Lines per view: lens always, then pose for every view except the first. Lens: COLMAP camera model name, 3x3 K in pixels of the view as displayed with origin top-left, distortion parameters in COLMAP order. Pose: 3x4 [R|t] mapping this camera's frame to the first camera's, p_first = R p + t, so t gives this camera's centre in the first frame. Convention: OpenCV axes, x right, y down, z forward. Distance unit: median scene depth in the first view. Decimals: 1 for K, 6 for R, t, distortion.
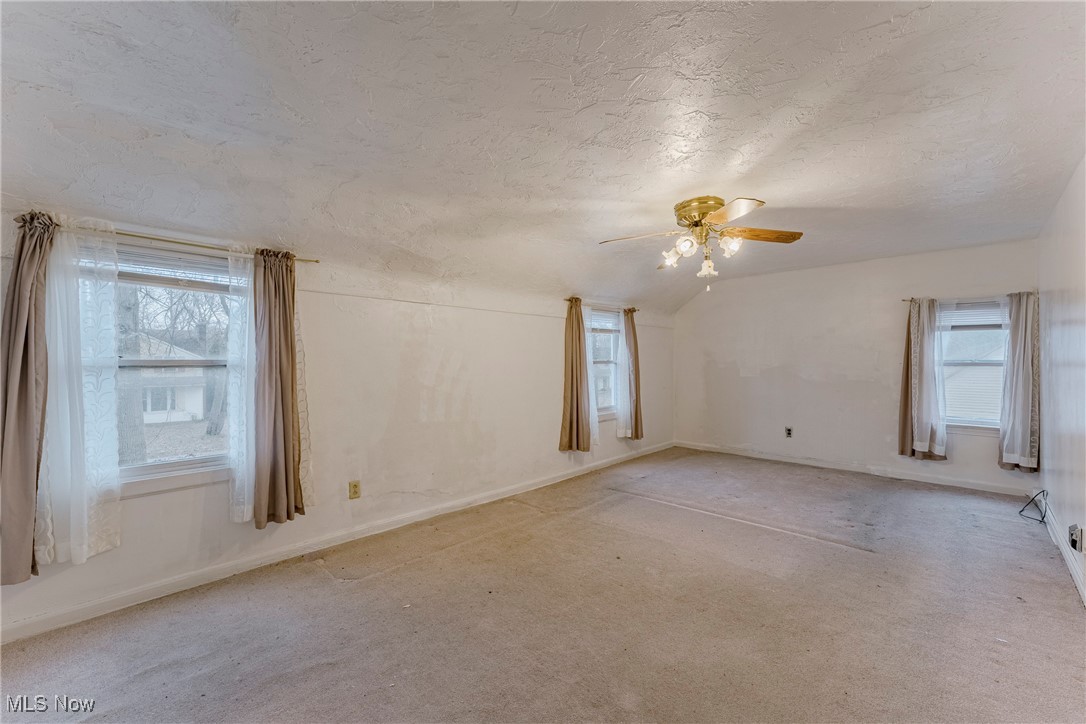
lens RADIAL K [[431.5, 0, 531.3], [0, 431.5, 363.6], [0, 0, 1]] dist [0.000410, 0.000174]
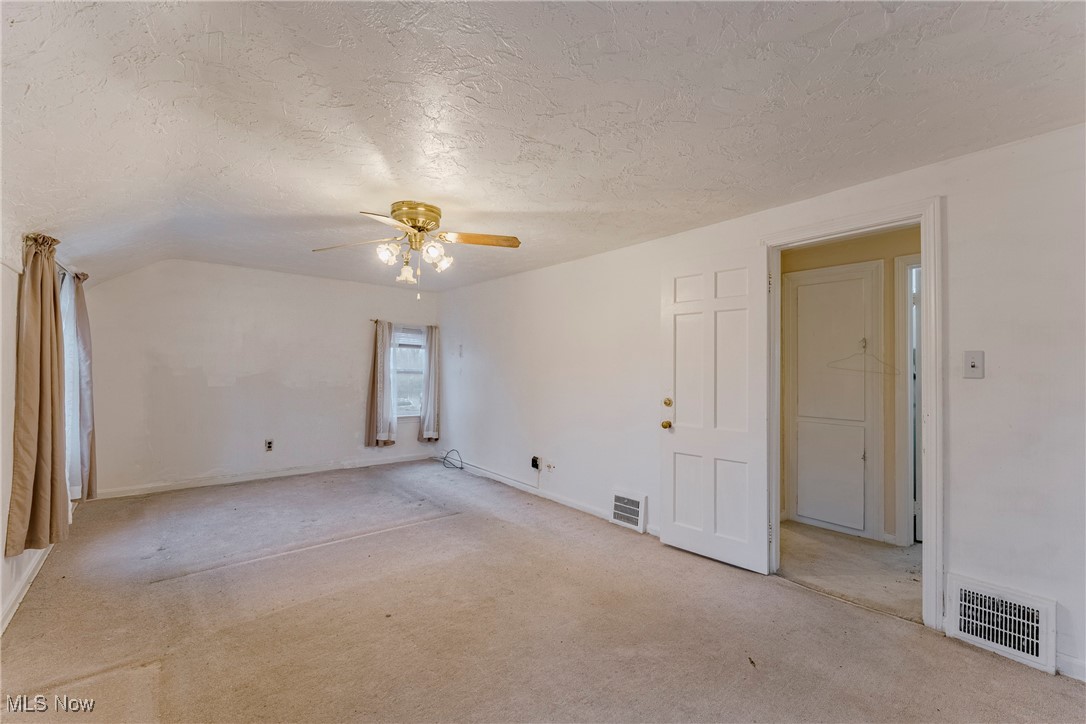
lens RADIAL K [[467.3, 0, 533.6], [0, 467.3, 363.1], [0, 0, 1]] dist [-0.001344, -0.001019]
pose [[0.072190, 0.020504, 0.997180, -0.468239], [-0.008463, 0.999765, -0.019945, -0.001509], [-0.997355, -0.006999, 0.072346, 0.484136]]
